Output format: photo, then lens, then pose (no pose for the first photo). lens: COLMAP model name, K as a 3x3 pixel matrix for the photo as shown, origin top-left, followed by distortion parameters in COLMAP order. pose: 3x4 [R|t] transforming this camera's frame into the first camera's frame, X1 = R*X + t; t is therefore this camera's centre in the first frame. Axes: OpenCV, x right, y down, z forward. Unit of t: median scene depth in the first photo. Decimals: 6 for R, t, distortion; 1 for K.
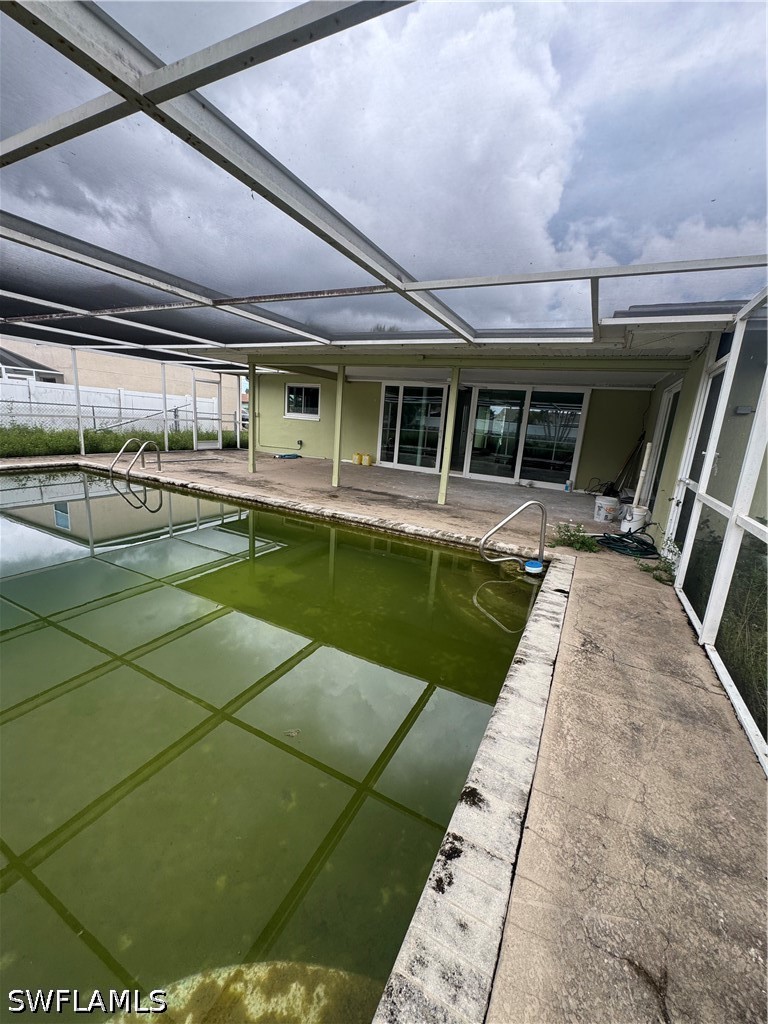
lens RADIAL K [[408.4, 0, 384.0], [0, 408.4, 512.0], [0, 0, 1]] dist [-0.001986, 0.000621]
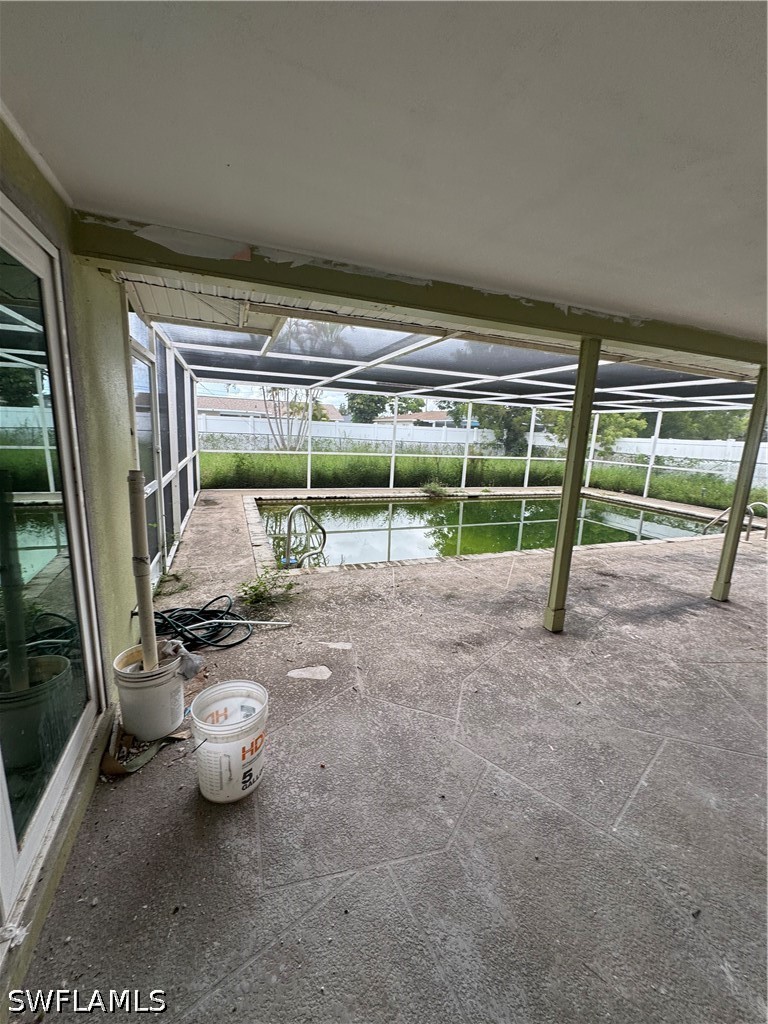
lens RADIAL K [[408.4, 0, 384.0], [0, 408.4, 512.0], [0, 0, 1]] dist [-0.001986, 0.000621]
pose [[-0.662099, 0.050256, -0.747730, 0.868184], [-0.256850, 0.922101, 0.289411, -0.327157], [0.704027, 0.383673, -0.597613, 1.526179]]
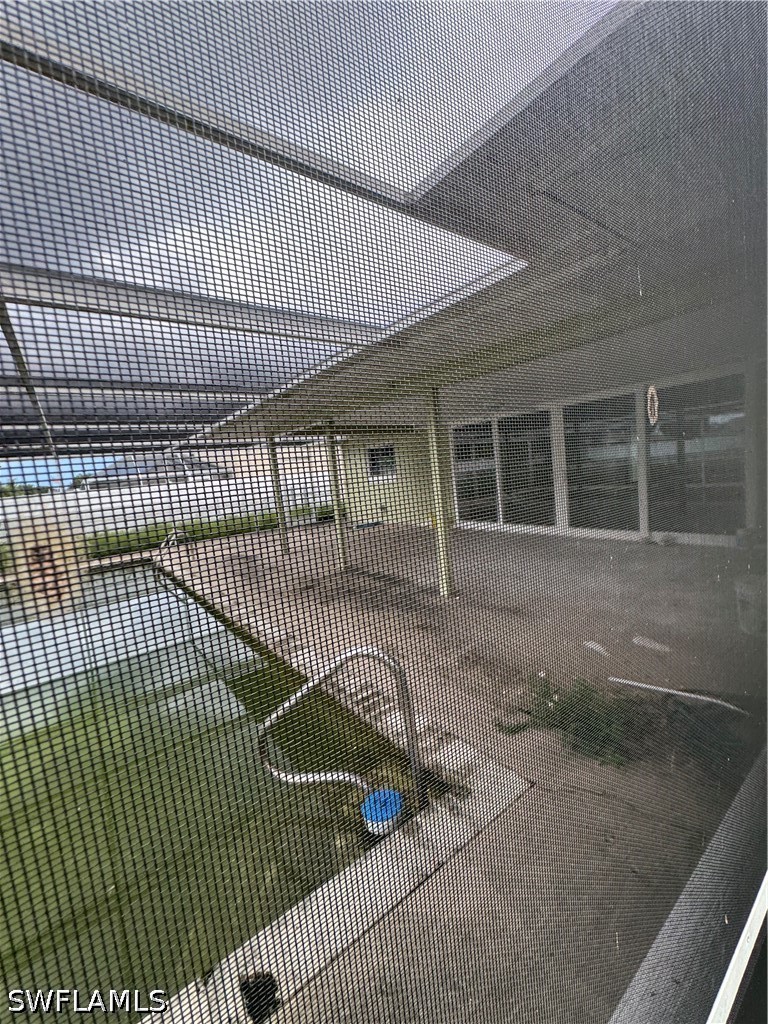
lens RADIAL K [[408.4, 0, 384.0], [0, 408.4, 512.0], [0, 0, 1]] dist [-0.001986, 0.000621]
pose [[0.884454, -0.111441, -0.453125, 0.500776], [0.055109, 0.989213, -0.135720, -0.093083], [0.463362, 0.095067, 0.881055, 0.514540]]
